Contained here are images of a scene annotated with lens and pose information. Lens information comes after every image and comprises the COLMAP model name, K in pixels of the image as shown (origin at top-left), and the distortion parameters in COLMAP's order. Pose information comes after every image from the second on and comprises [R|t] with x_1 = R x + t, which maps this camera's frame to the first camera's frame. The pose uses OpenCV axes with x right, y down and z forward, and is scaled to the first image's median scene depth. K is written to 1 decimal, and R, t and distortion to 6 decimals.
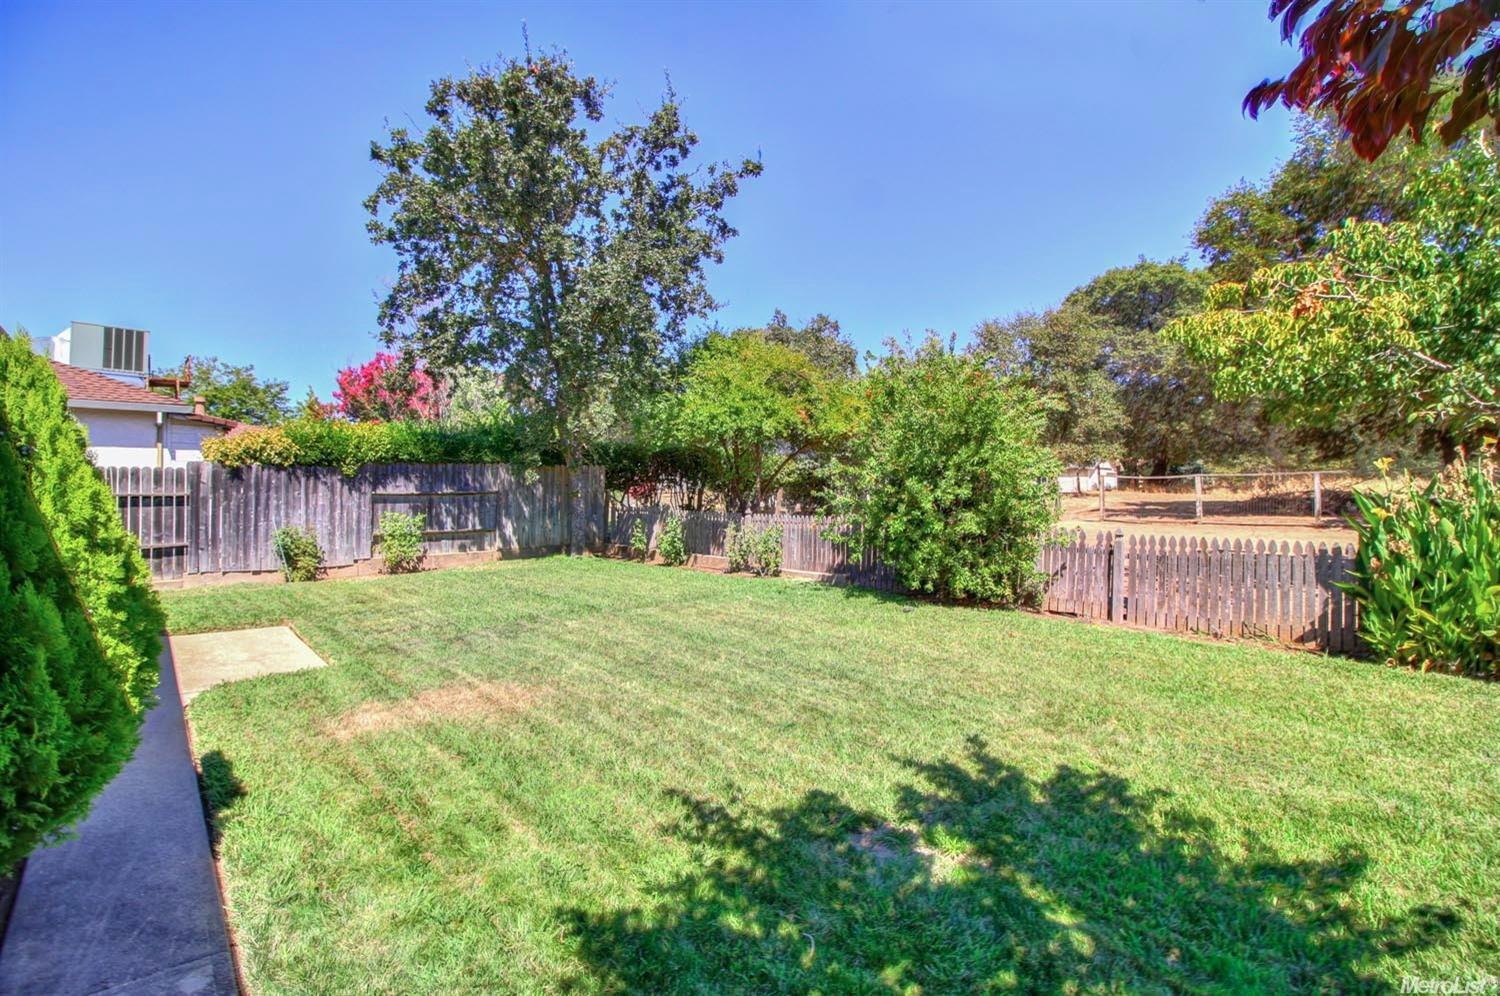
lens RADIAL K [[710.4, 0, 758.1], [0, 710.4, 477.5], [0, 0, 1]] dist [0.000123, -0.014919]
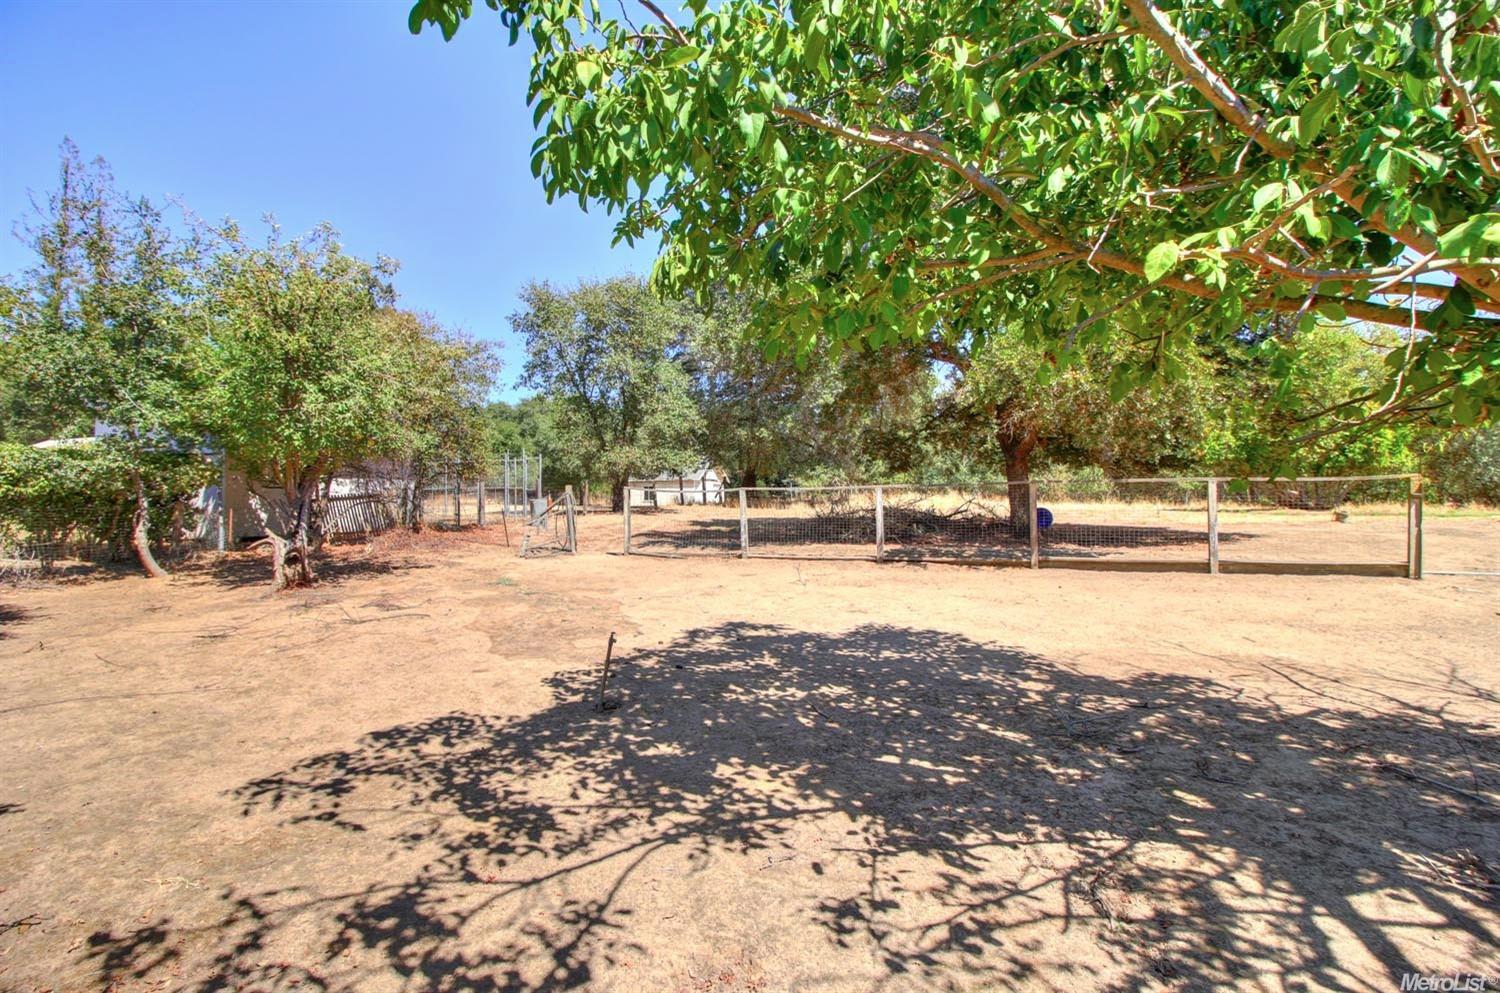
lens RADIAL K [[710.4, 0, 758.1], [0, 710.4, 476.0], [0, 0, 1]] dist [0.000123, -0.014919]
pose [[0.883504, 0.017930, 0.468081, 0.434191], [-0.010971, 0.999785, -0.017589, -0.006123], [-0.468295, 0.010404, 0.883511, 0.529063]]
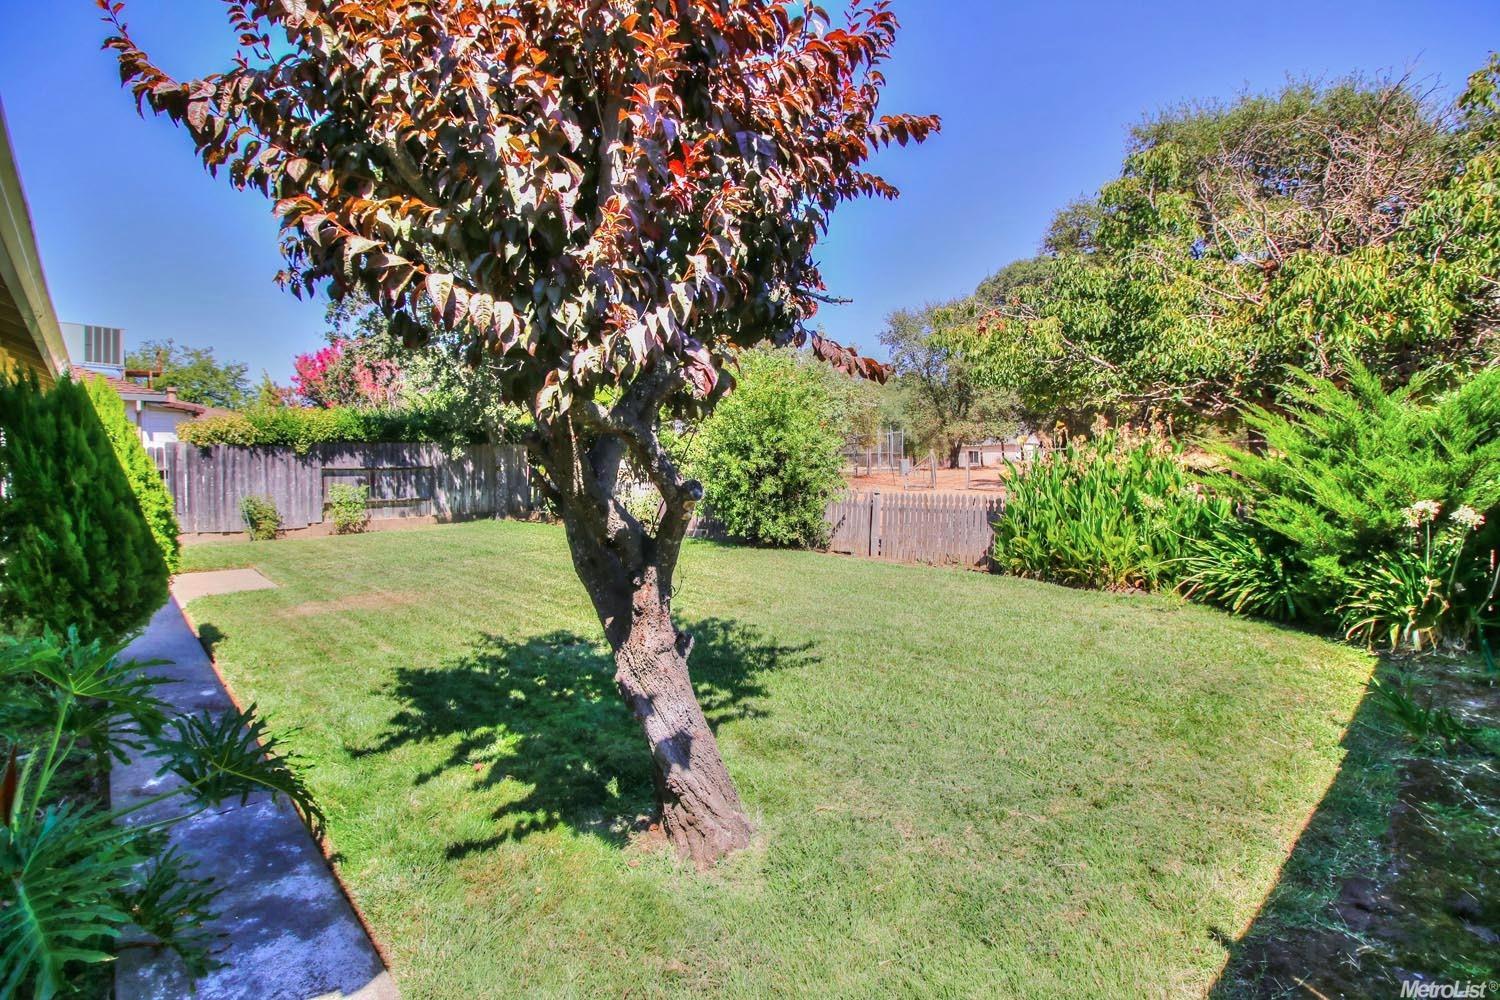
lens RADIAL K [[702.1, 0, 744.7], [0, 702.1, 479.1], [0, 0, 1]] dist [-0.000106, -0.012241]
pose [[0.999585, -0.006412, 0.028072, 0.137070], [0.005433, 0.999379, 0.034826, 0.003789], [-0.028277, -0.034659, 0.998999, -0.204340]]
